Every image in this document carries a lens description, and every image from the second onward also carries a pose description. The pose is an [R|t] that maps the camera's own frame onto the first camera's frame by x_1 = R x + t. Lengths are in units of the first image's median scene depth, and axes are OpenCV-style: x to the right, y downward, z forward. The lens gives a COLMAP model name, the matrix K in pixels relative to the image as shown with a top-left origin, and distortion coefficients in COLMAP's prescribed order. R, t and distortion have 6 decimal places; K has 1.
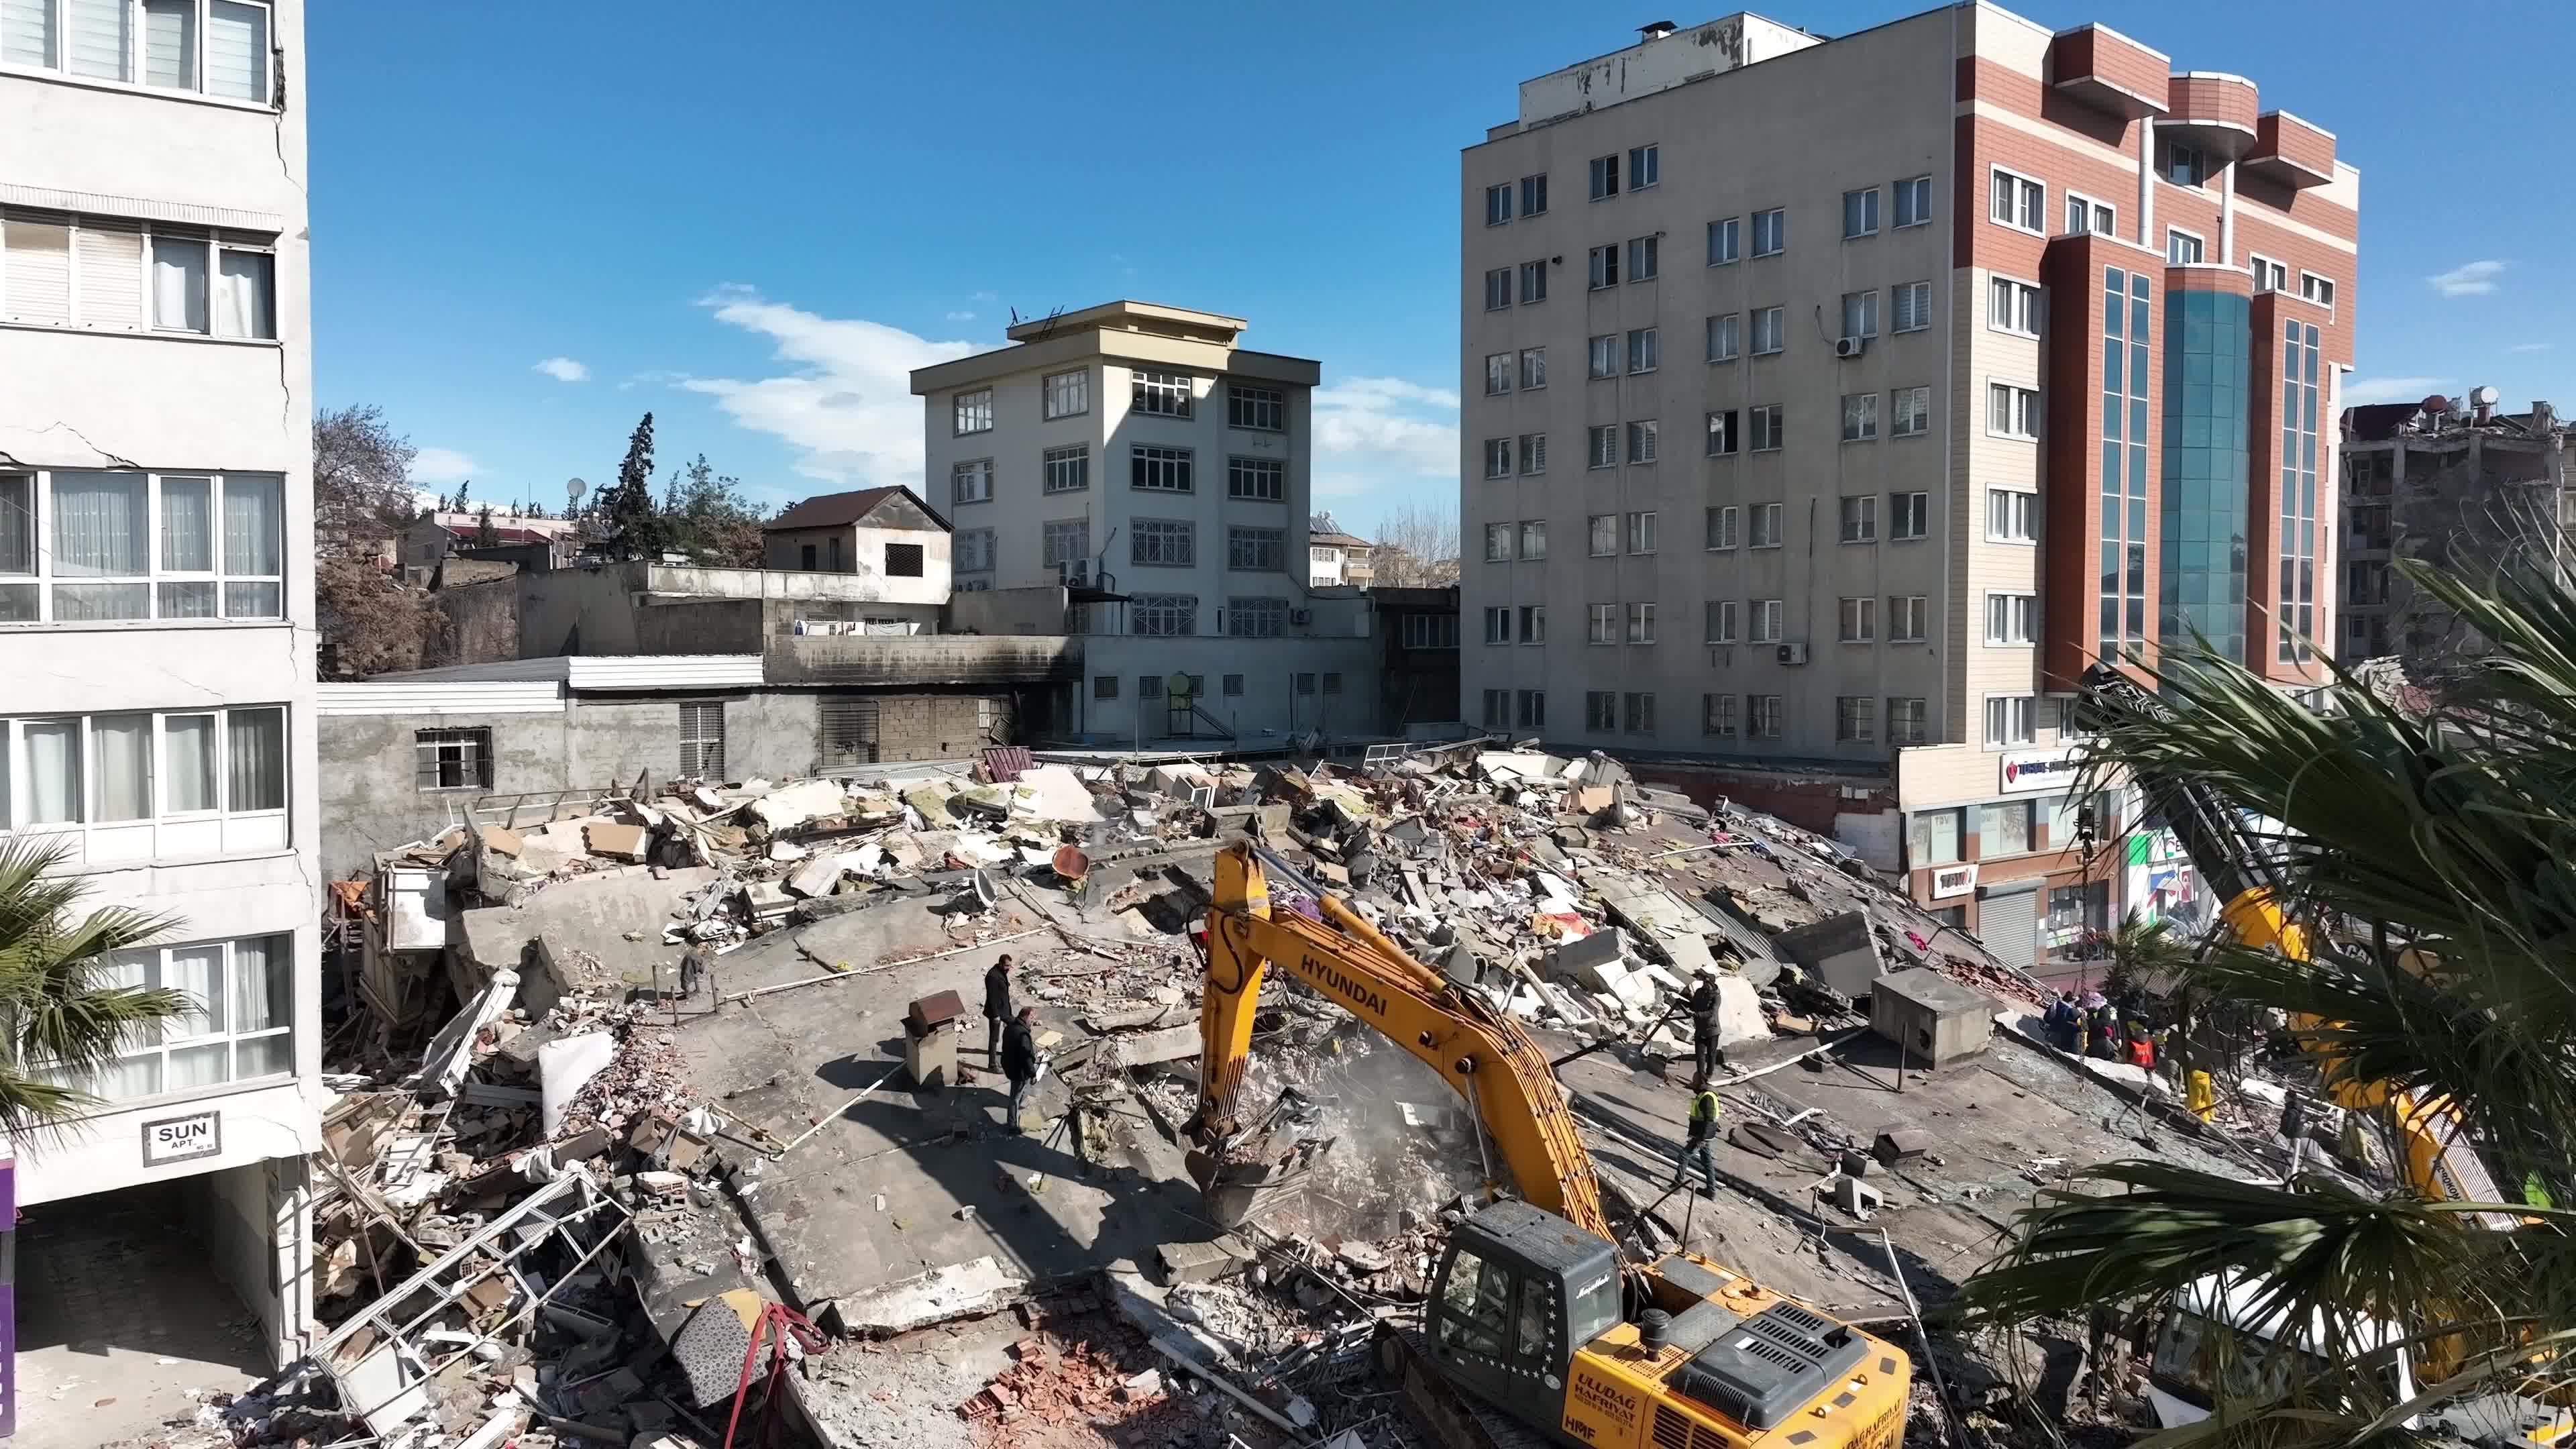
lens RADIAL K [[1814.3, 0, 1288.0], [0, 1814.3, 724.5], [0, 0, 1]] dist [0.006090, -0.002653]
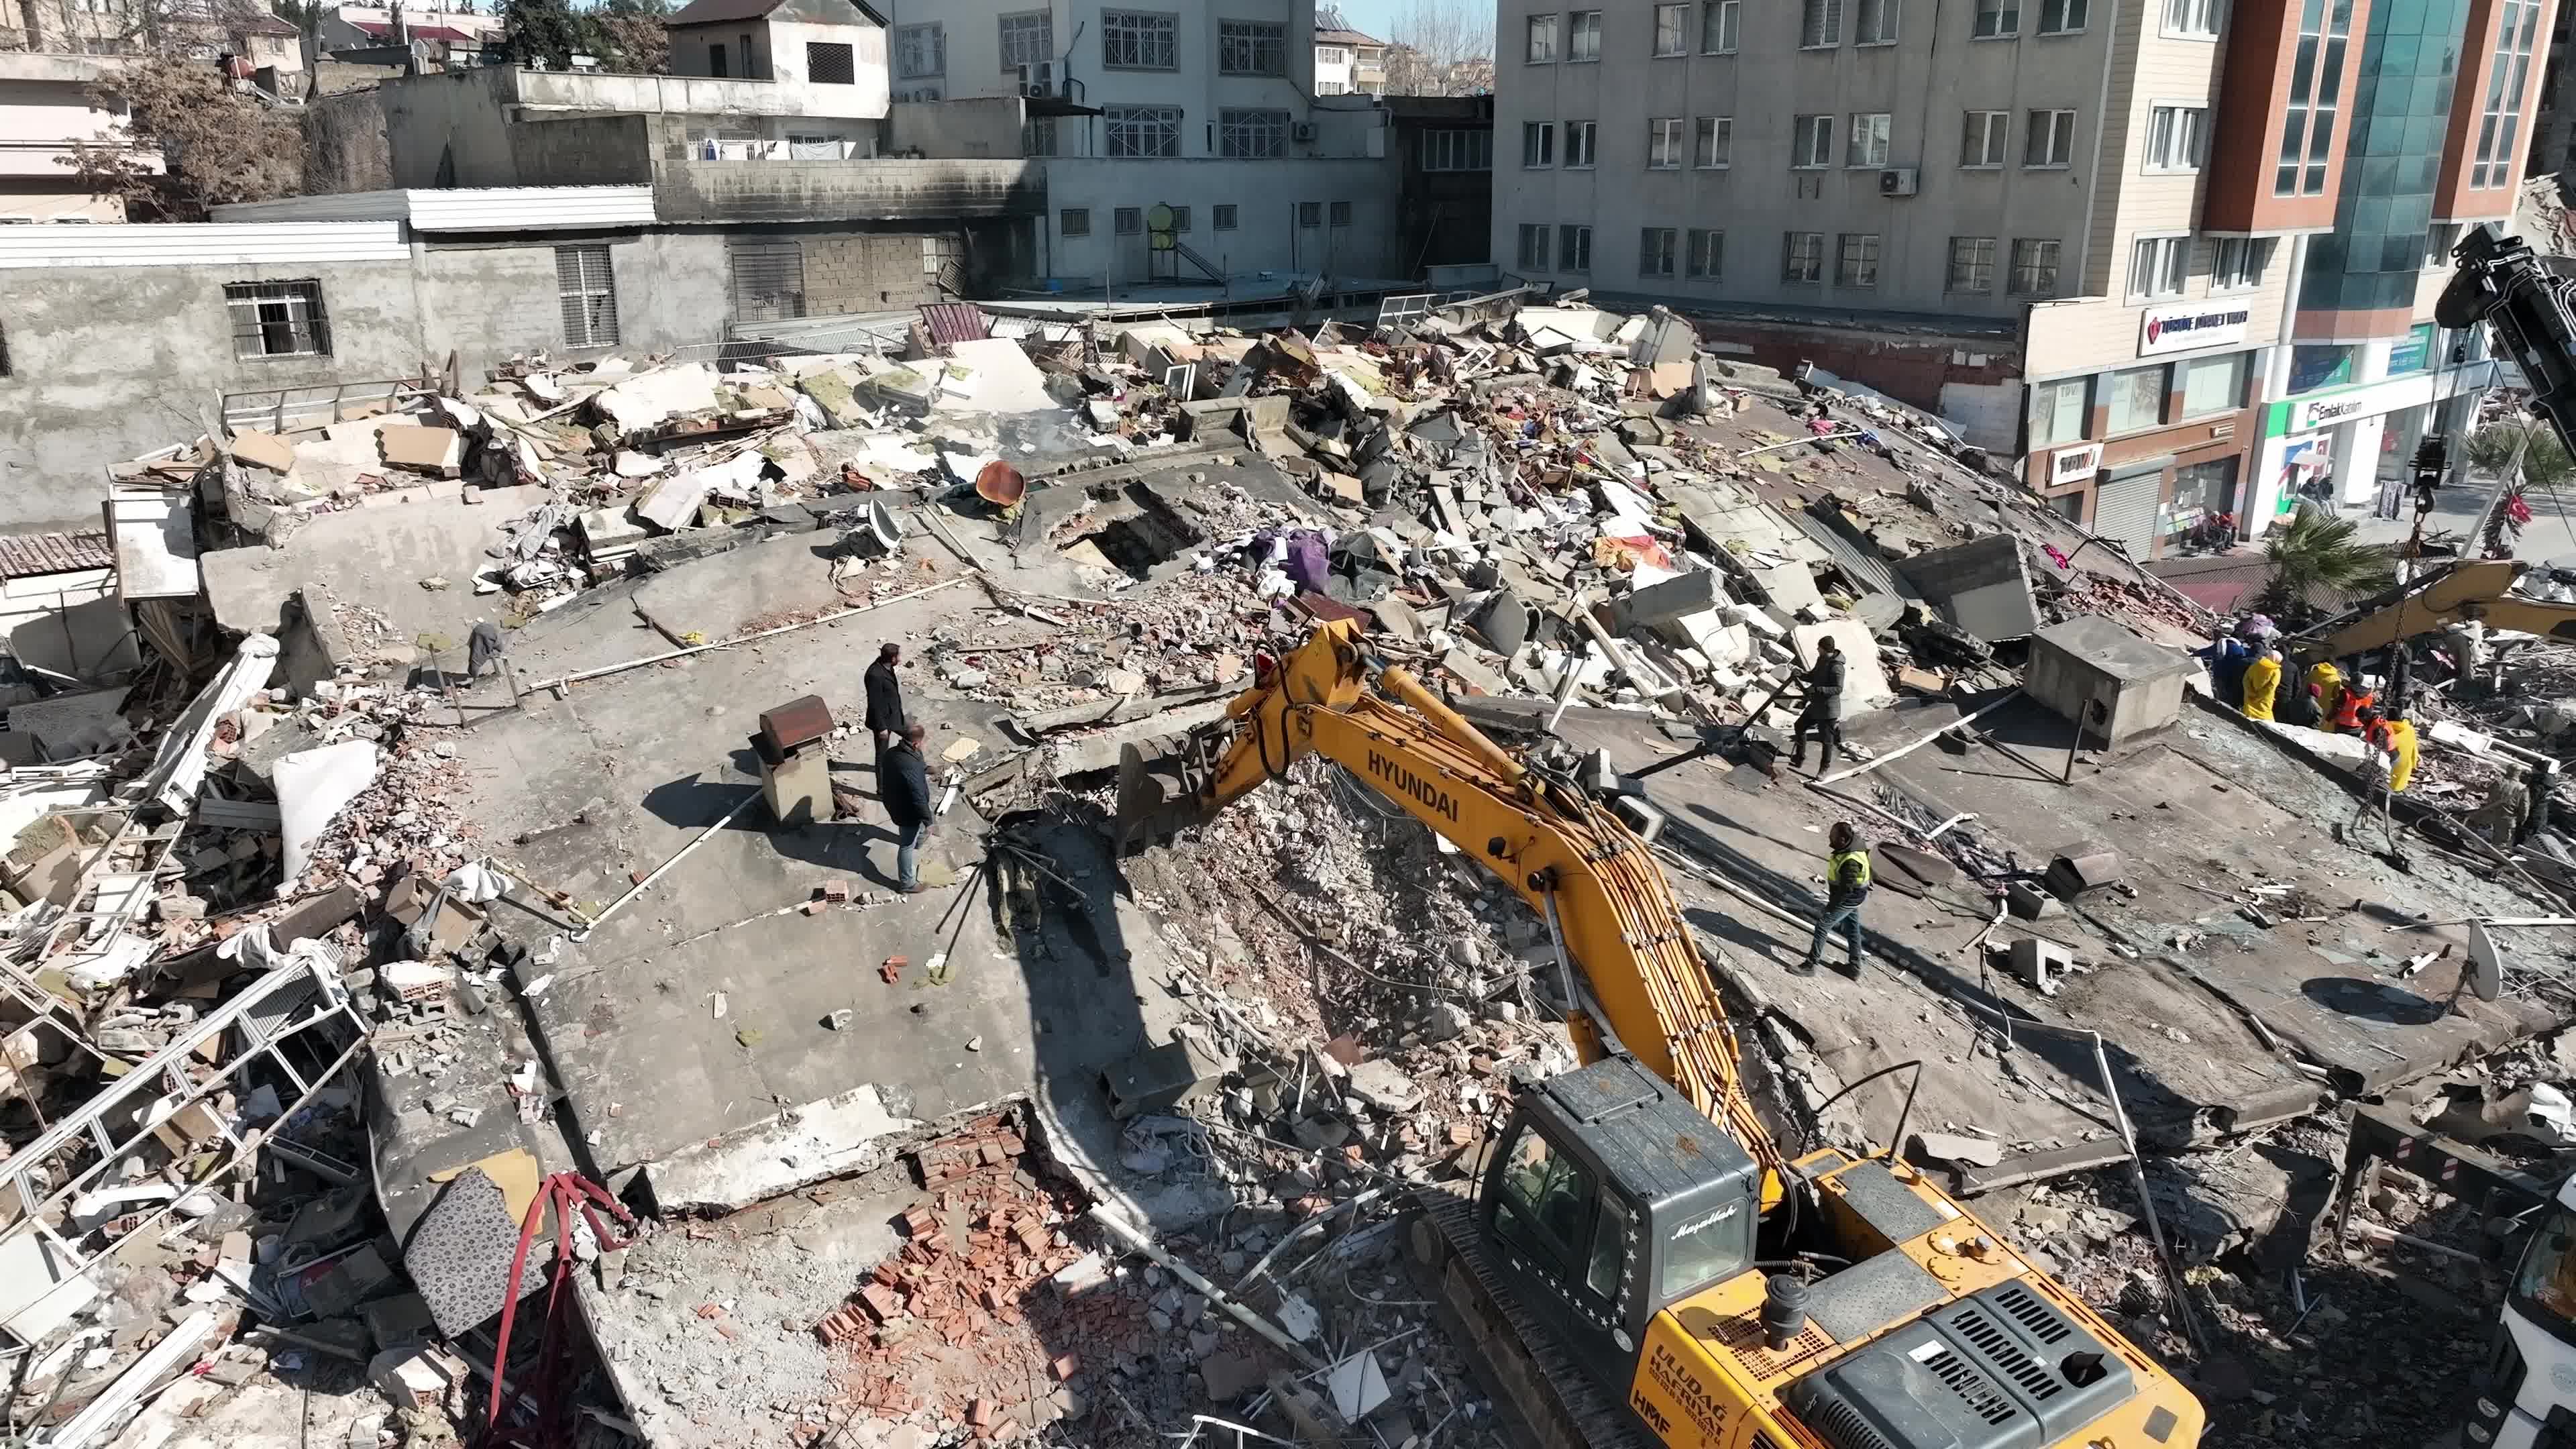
lens RADIAL K [[1814.3, 0, 1288.0], [0, 1814.3, 724.5], [0, 0, 1]] dist [0.006090, -0.002653]
pose [[0.999997, -0.000696, -0.002485, 0.003008], [0.001311, 0.966493, 0.256690, -0.020921], [0.002223, -0.256693, 0.966490, 0.221730]]
